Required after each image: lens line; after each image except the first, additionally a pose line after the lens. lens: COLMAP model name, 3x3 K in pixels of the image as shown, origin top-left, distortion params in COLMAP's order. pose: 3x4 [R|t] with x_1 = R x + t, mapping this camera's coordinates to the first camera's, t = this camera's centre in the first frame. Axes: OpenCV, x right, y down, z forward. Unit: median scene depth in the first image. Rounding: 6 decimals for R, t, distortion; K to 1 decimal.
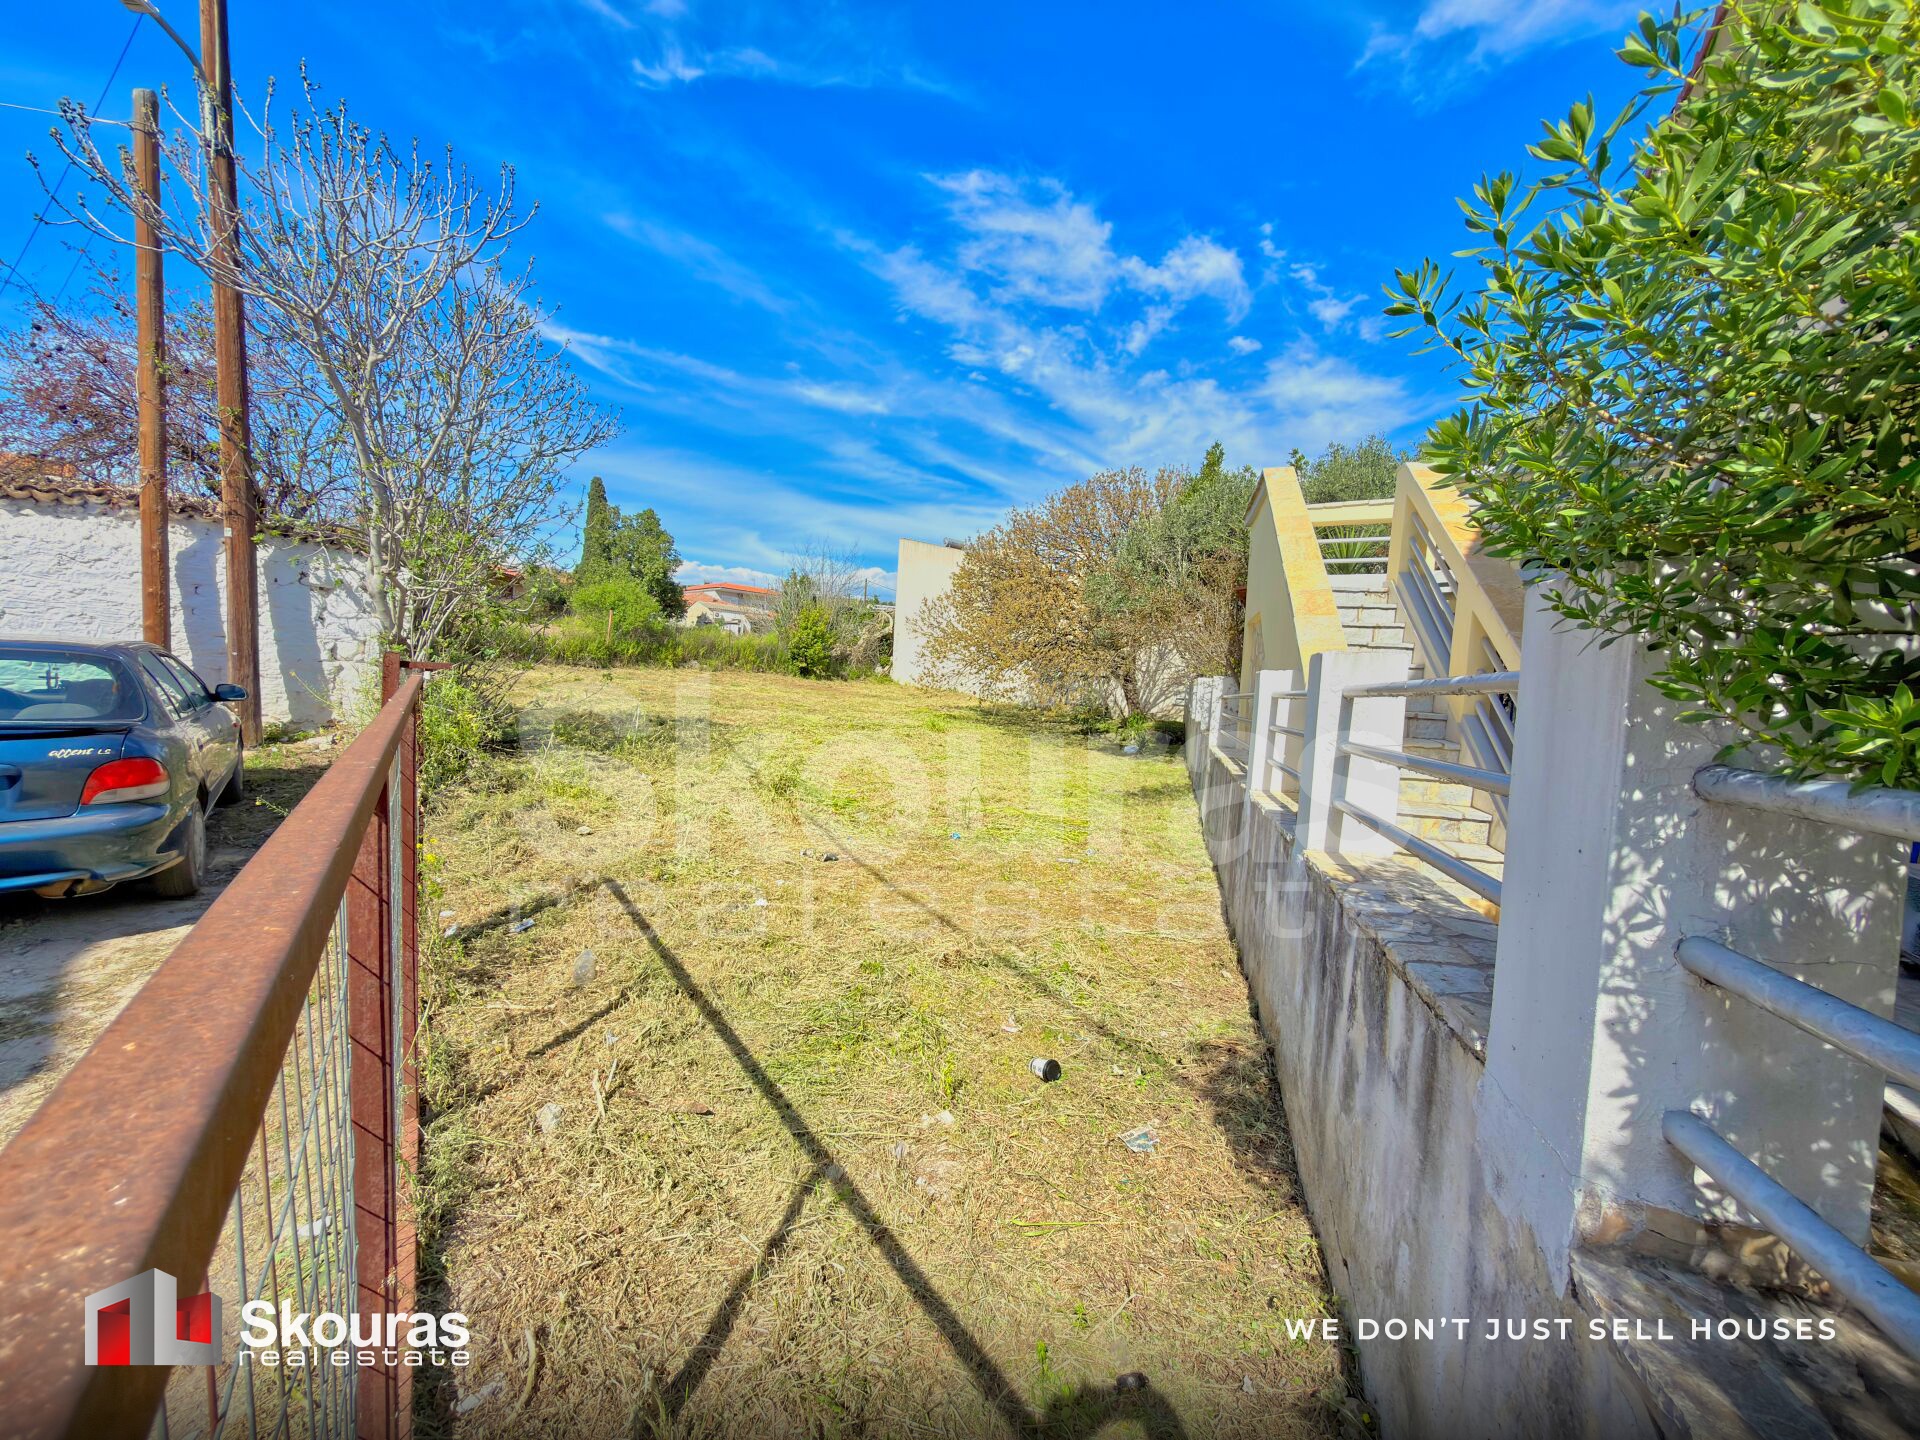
lens RADIAL K [[751.0, 0, 954.5], [0, 751.0, 717.9], [0, 0, 1]] dist [0.000168, 0.000454]
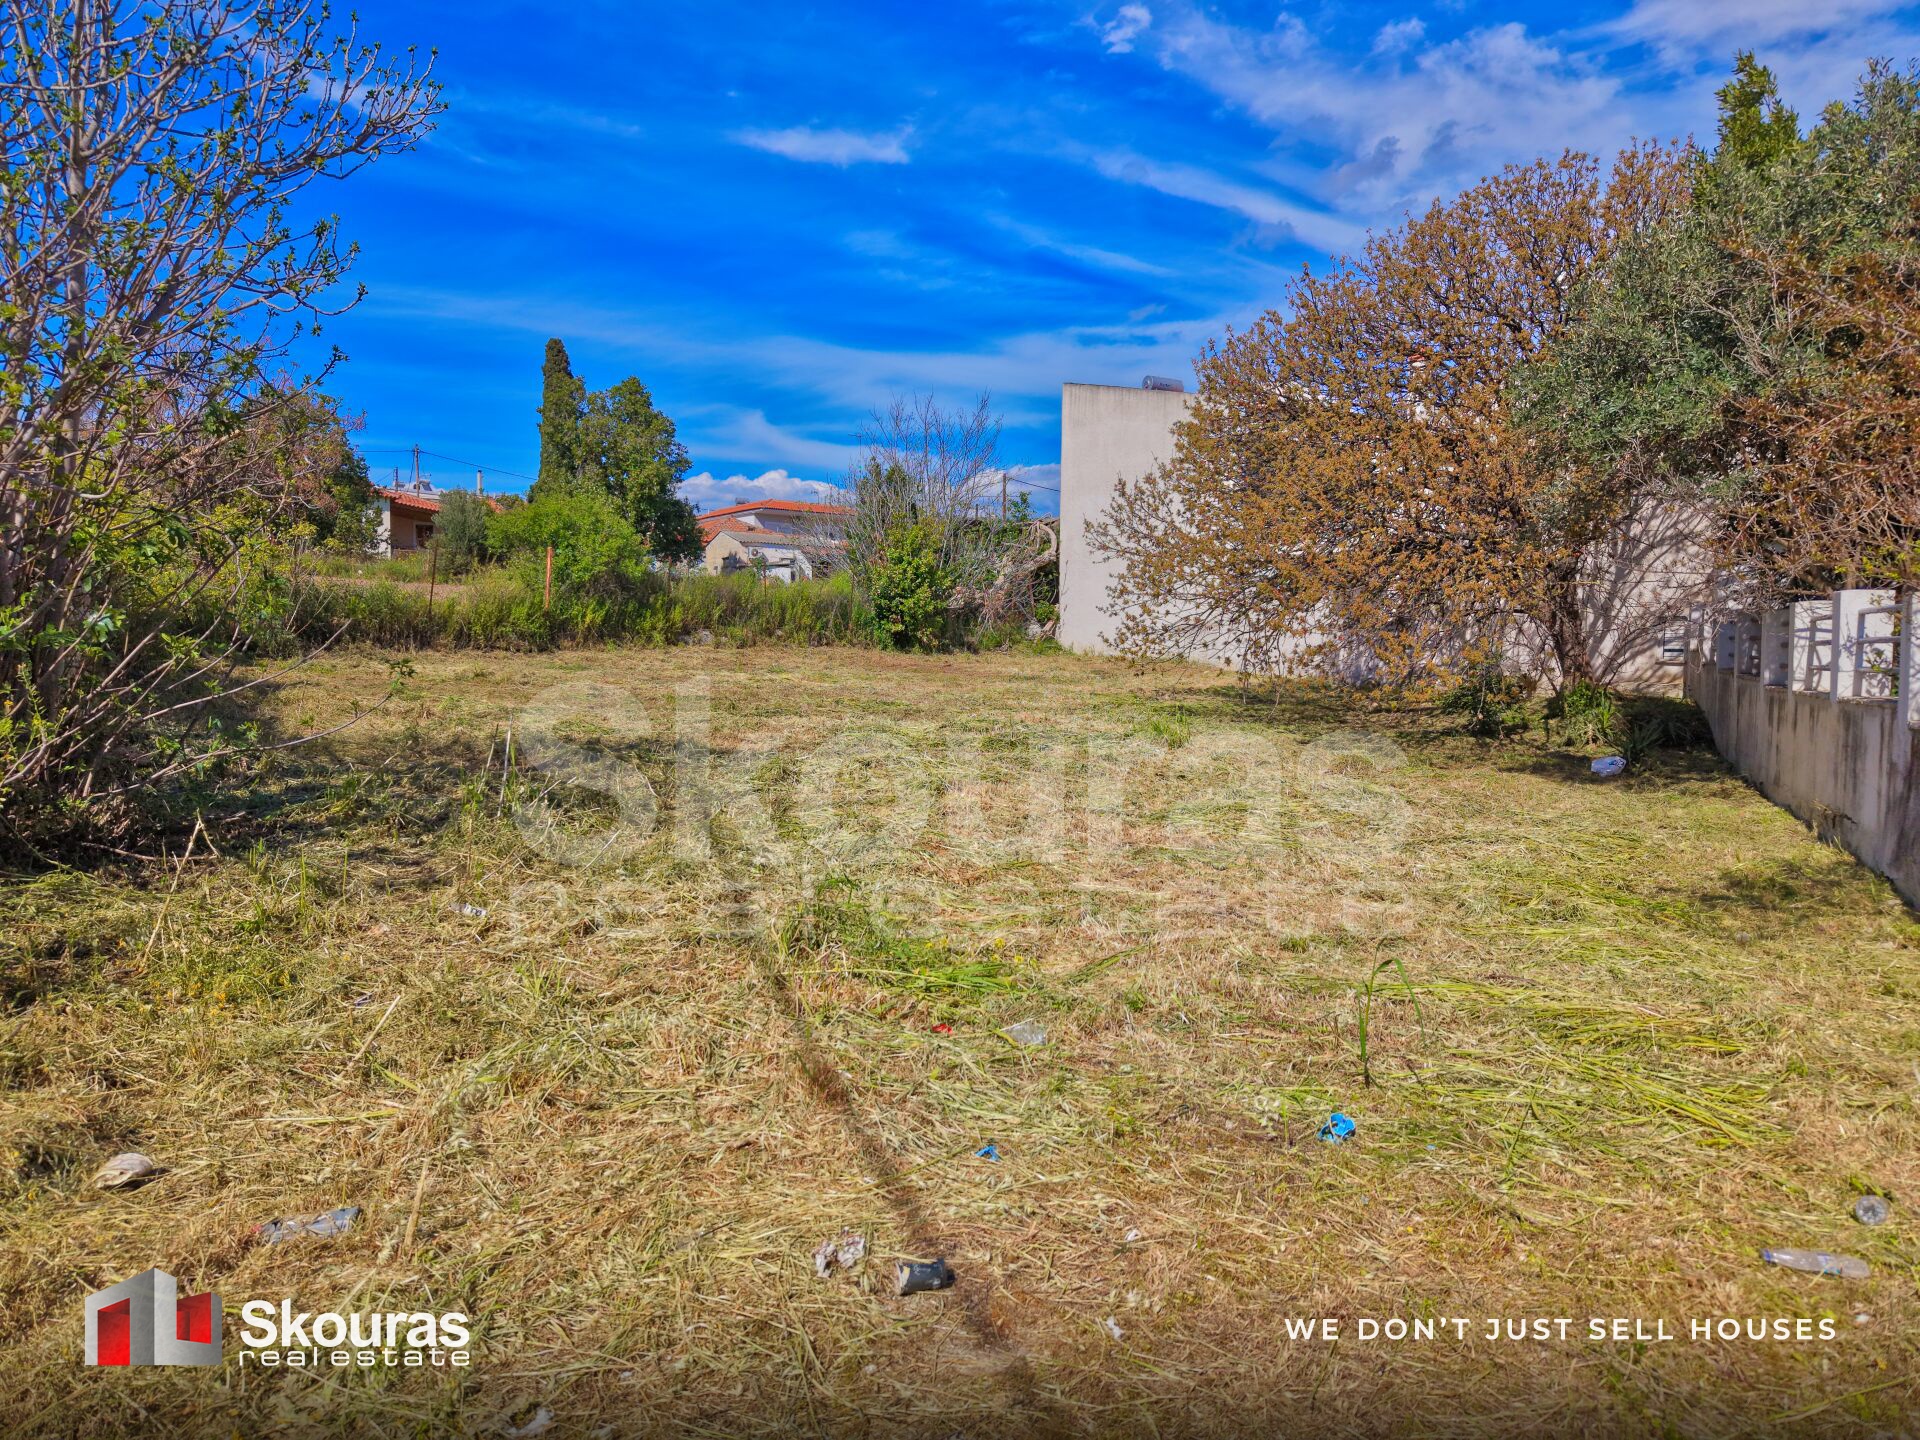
lens RADIAL K [[1265.1, 0, 949.4], [0, 1265.1, 717.8], [0, 0, 1]] dist [0.023637, -0.026565]
pose [[0.984642, -0.046298, -0.168337, -0.025310], [0.046910, 0.998899, -0.000341, -0.006346], [0.168167, -0.007561, 0.985730, 0.201931]]
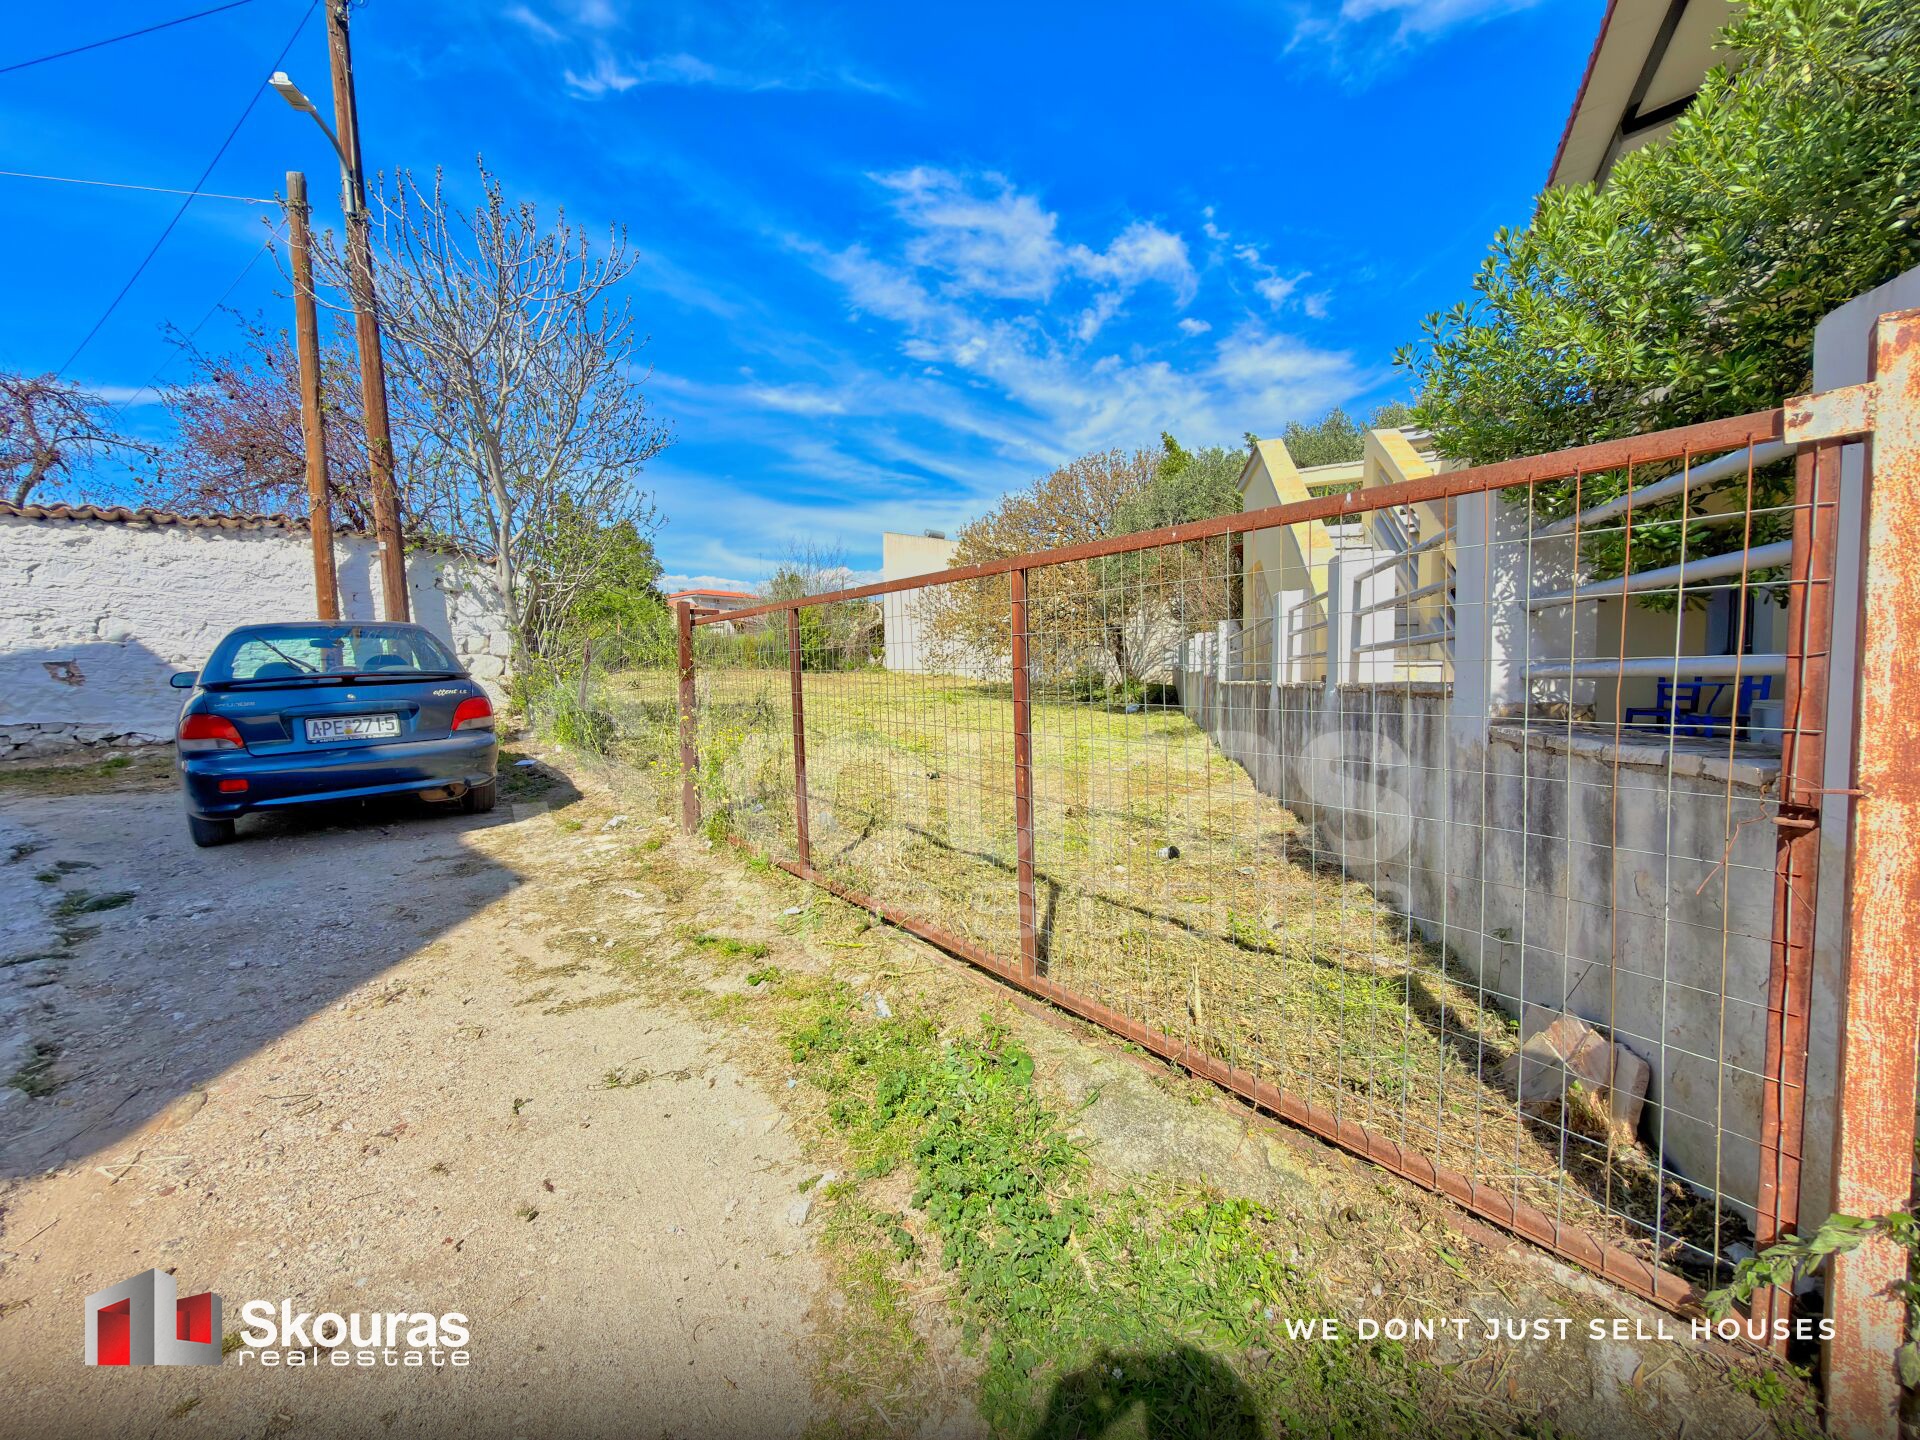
lens RADIAL K [[751.0, 0, 953.8], [0, 751.0, 711.2], [0, 0, 1]] dist [0.000168, 0.000454]
pose [[0.997288, -0.066821, 0.030836, -0.060166], [0.066855, 0.997763, -0.000063, 0.029861], [-0.030763, 0.002124, 0.999524, -0.084171]]
